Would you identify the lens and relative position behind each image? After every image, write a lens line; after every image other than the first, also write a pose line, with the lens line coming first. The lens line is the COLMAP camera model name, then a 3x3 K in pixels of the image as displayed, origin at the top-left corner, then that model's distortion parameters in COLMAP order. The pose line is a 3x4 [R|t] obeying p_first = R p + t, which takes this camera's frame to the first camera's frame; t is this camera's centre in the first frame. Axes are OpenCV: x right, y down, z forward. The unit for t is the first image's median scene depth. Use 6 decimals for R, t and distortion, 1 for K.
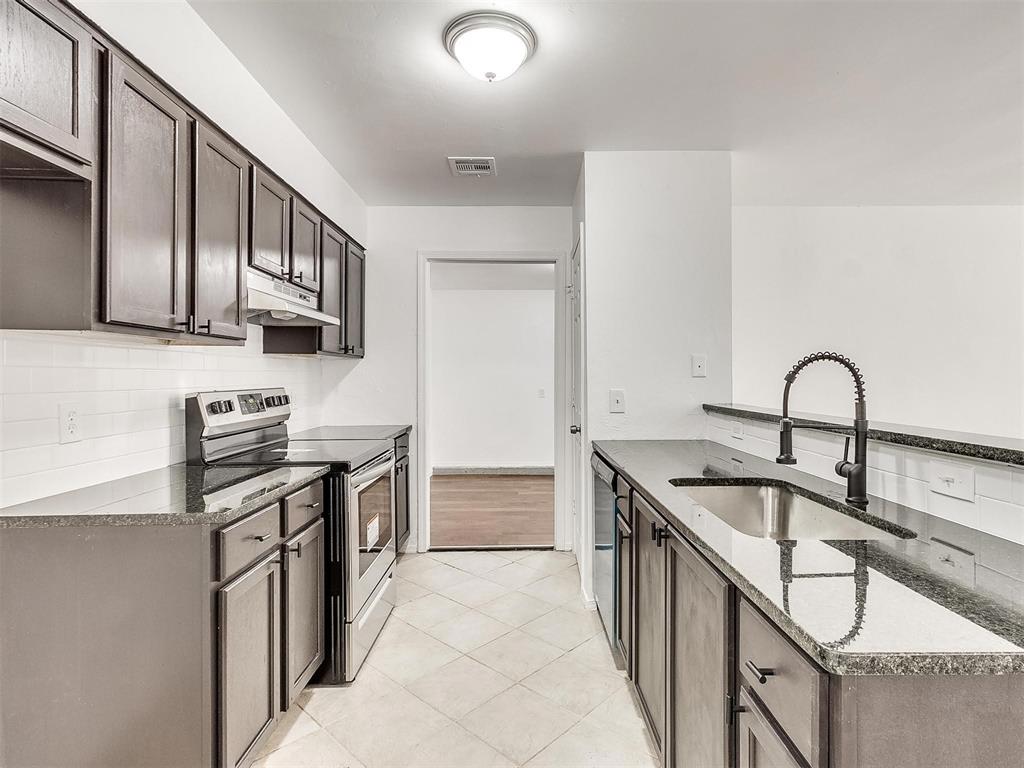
lens RADIAL K [[485.5, 0, 512.0], [0, 485.5, 384.0], [0, 0, 1]] dist [0.004154, 0.000628]
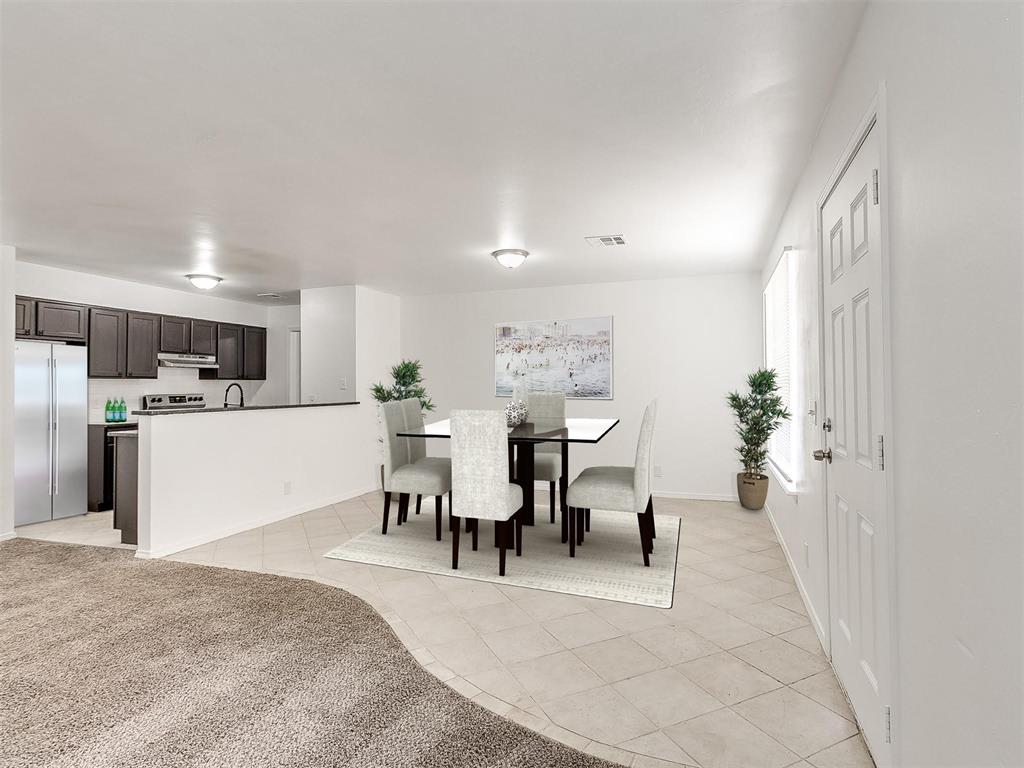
lens RADIAL K [[485.5, 0, 512.0], [0, 485.5, 384.0], [0, 0, 1]] dist [0.004154, 0.000628]
pose [[0.949233, -0.007422, -0.314485, 2.044901], [-0.001003, 0.999645, -0.026619, 0.023930], [0.314571, 0.025583, 0.948889, -0.948509]]
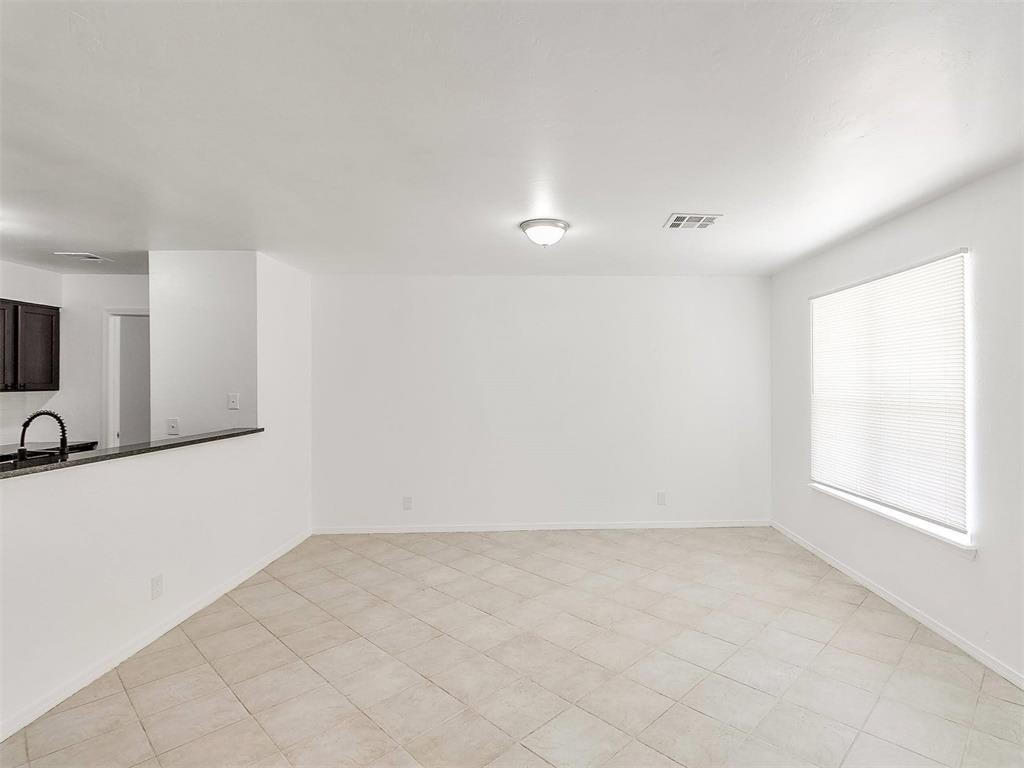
lens RADIAL K [[485.5, 0, 512.0], [0, 485.5, 384.0], [0, 0, 1]] dist [0.004154, 0.000628]
pose [[0.999249, -0.006788, 0.038143, 1.310840], [0.007300, 0.999885, -0.013286, -0.071636], [-0.038048, 0.013554, 0.999184, -0.517731]]
